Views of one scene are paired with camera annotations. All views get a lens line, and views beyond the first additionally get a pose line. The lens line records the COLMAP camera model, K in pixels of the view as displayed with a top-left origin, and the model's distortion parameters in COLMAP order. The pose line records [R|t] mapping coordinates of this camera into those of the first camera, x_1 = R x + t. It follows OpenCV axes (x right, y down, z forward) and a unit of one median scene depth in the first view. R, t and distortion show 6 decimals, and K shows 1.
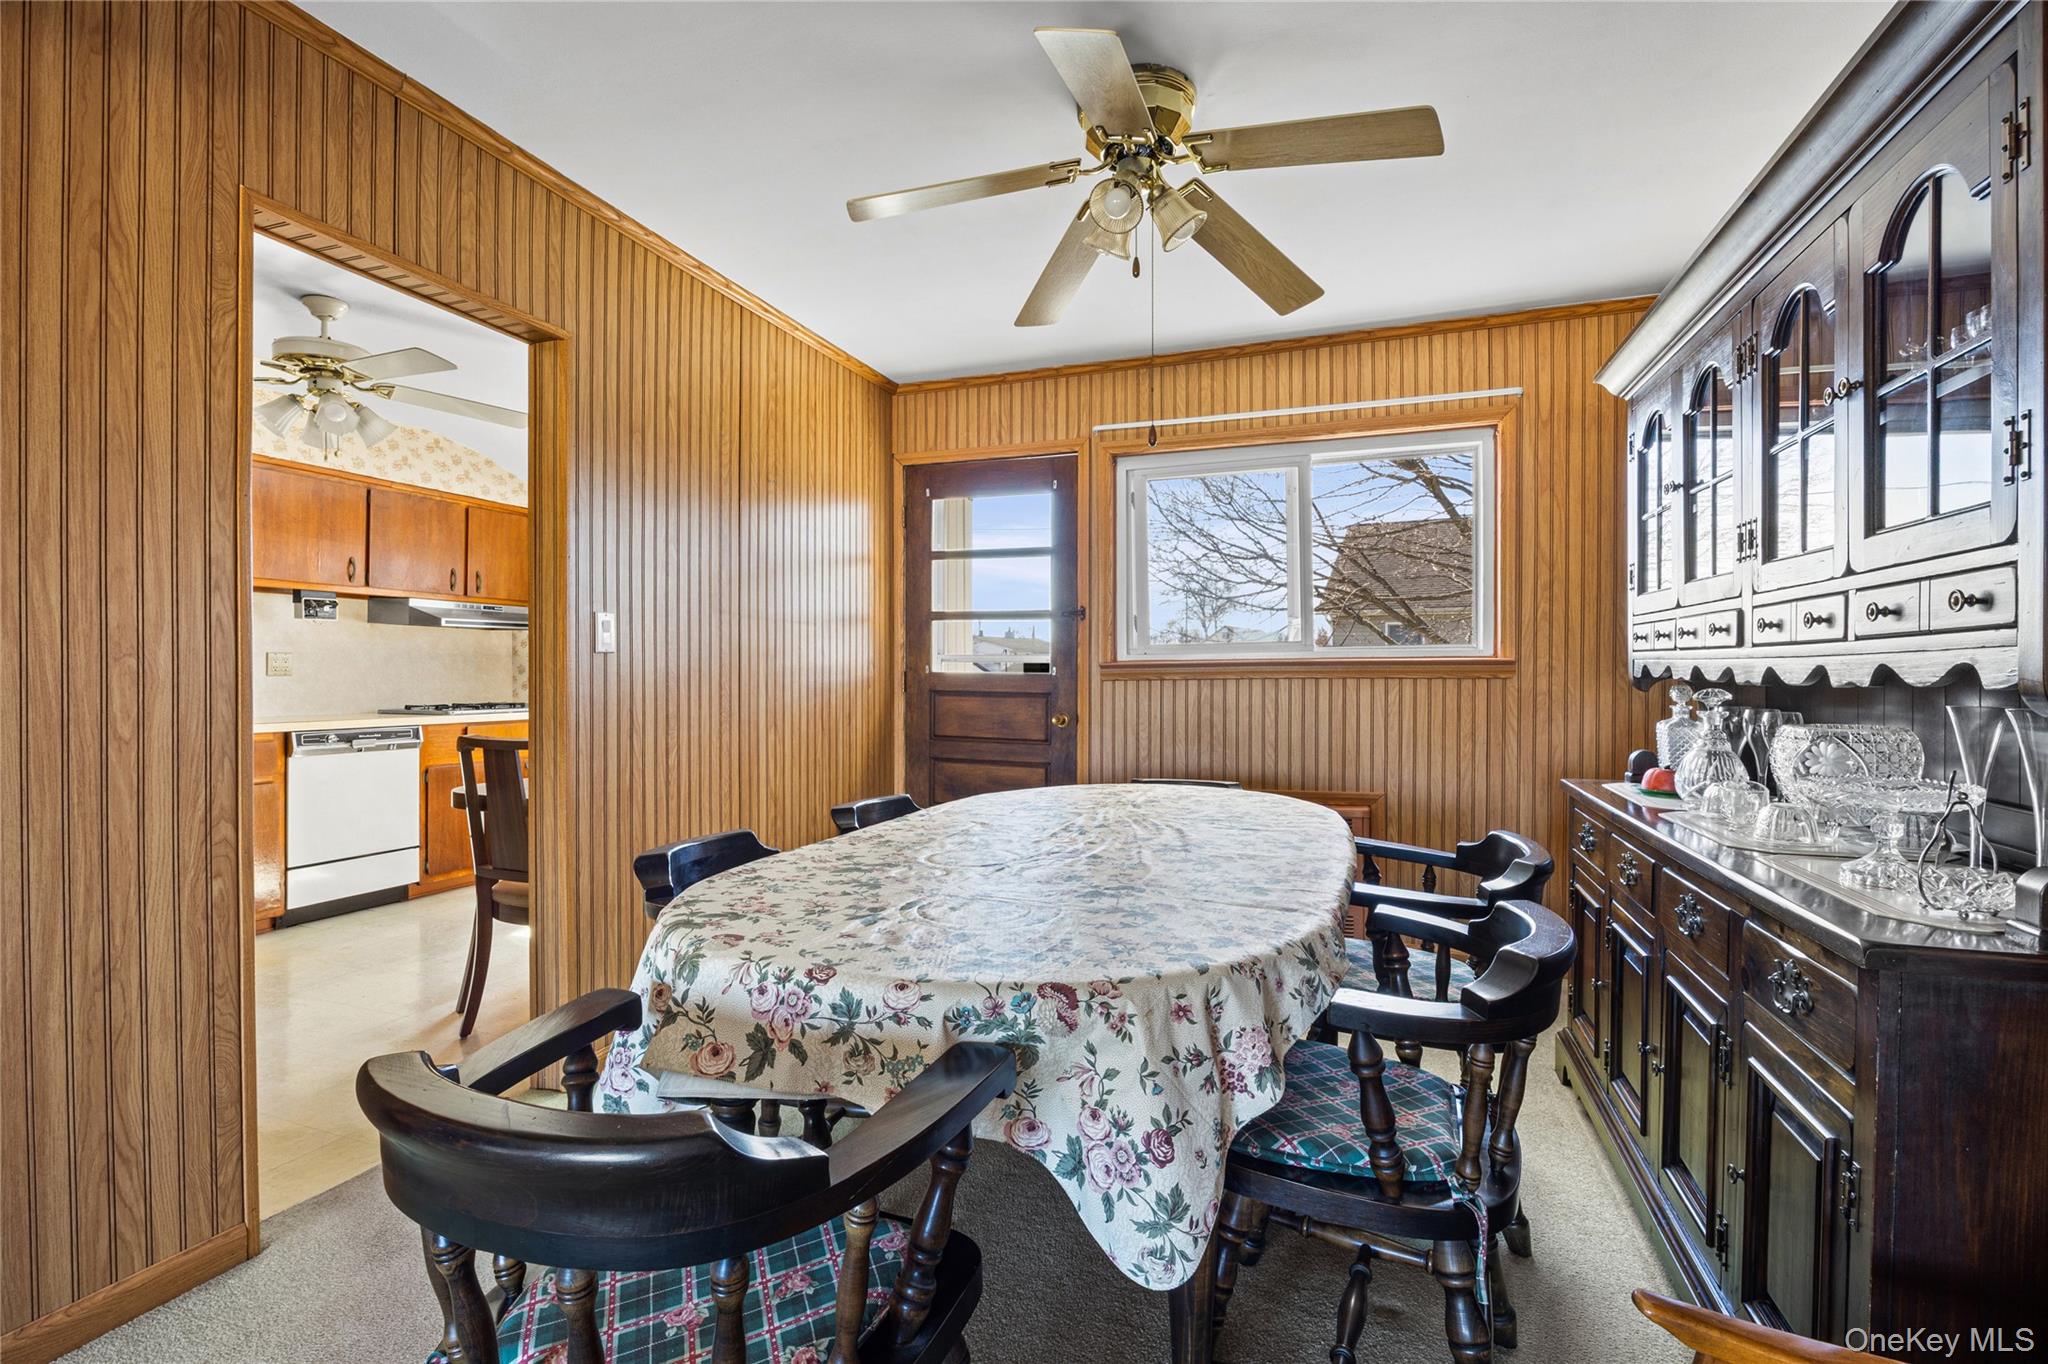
lens RADIAL K [[934.6, 0, 1025.2], [0, 934.6, 666.5], [0, 0, 1]] dist [-0.016929, 0.001028]
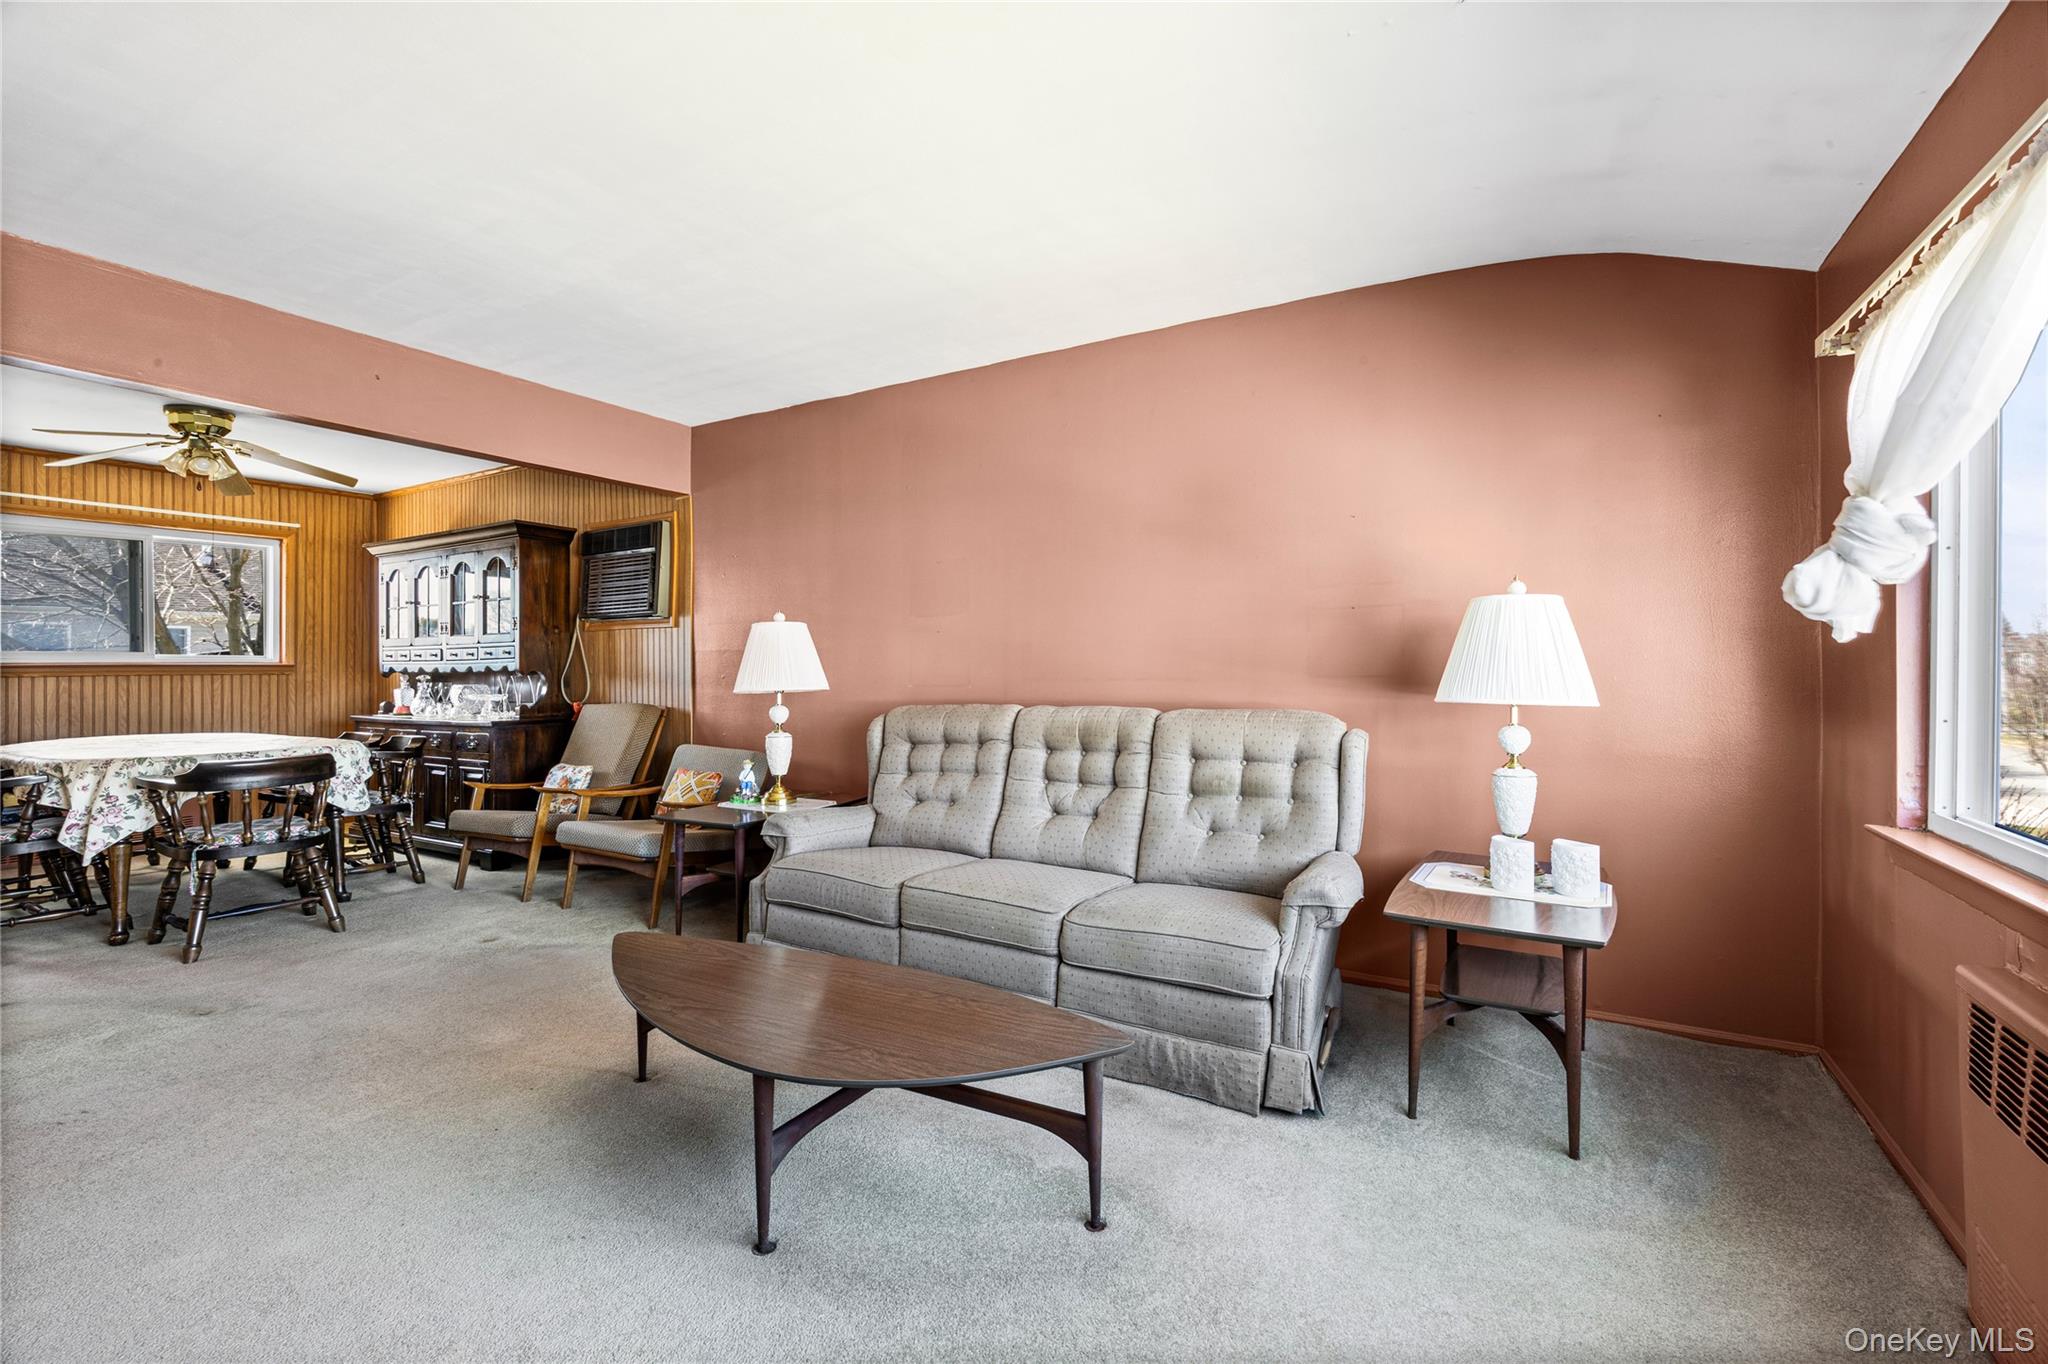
lens RADIAL K [[895.7, 0, 1024.7], [0, 895.7, 678.9], [0, 0, 1]] dist [-0.003340, -0.000200]
pose [[0.199067, -0.008806, 0.979946, -0.961163], [0.003000, 0.999960, 0.008377, 0.010802], [-0.979981, 0.001273, 0.199085, -0.824870]]
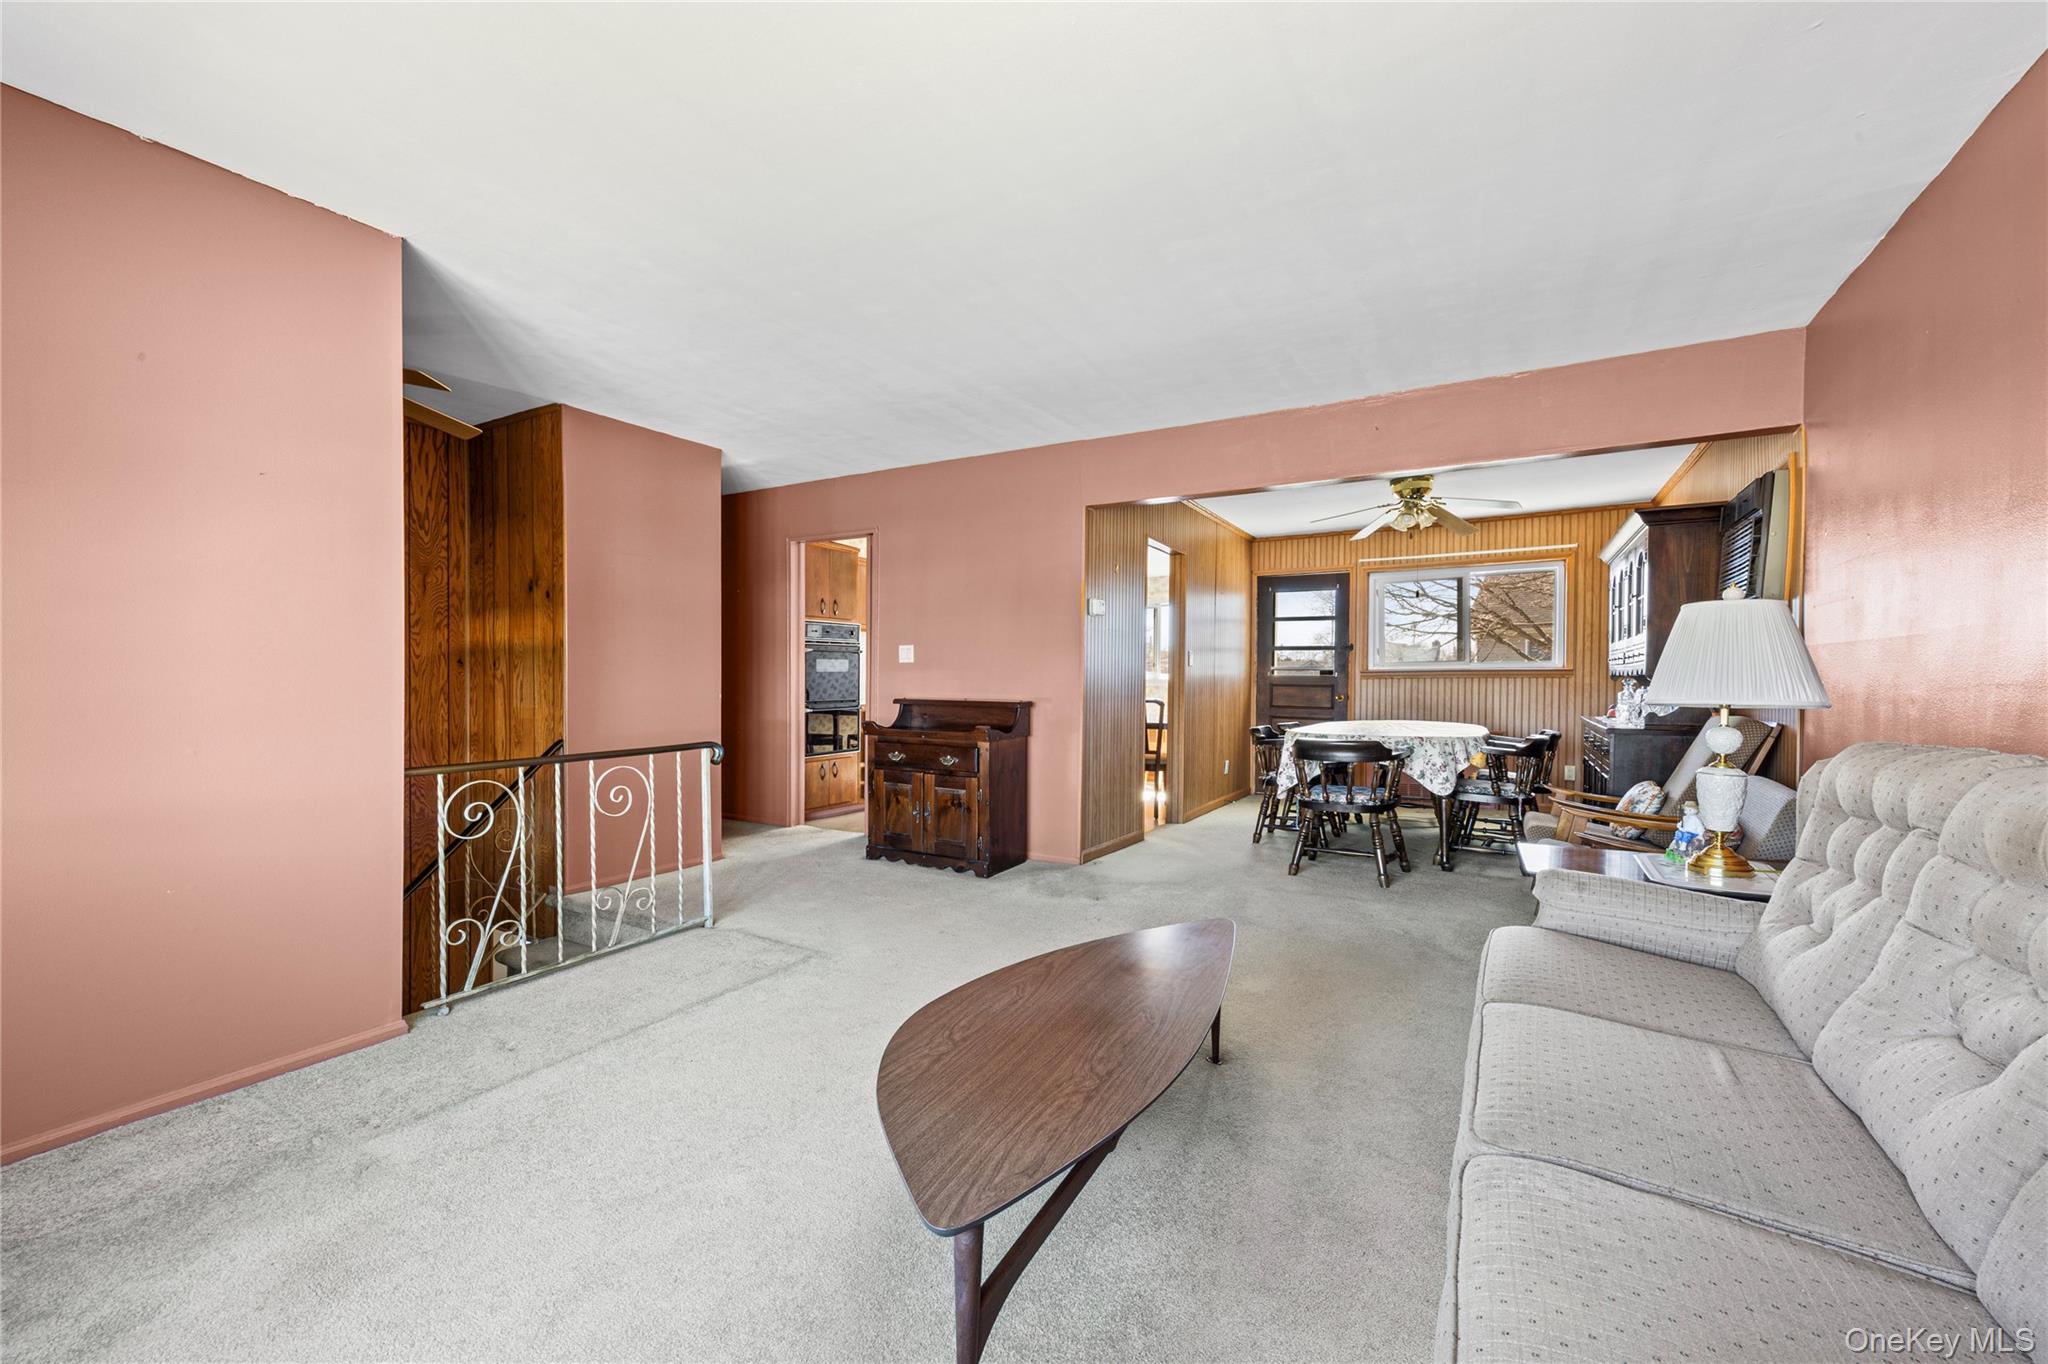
lens RADIAL K [[810.7, 0, 1017.8], [0, 810.7, 690.2], [0, 0, 1]] dist [-0.004483, -0.000258]
pose [[0.980789, 0.005015, -0.195006, -0.365424], [-0.001685, 0.999850, 0.017237, 0.011438], [0.195064, -0.016577, 0.980651, -1.077432]]
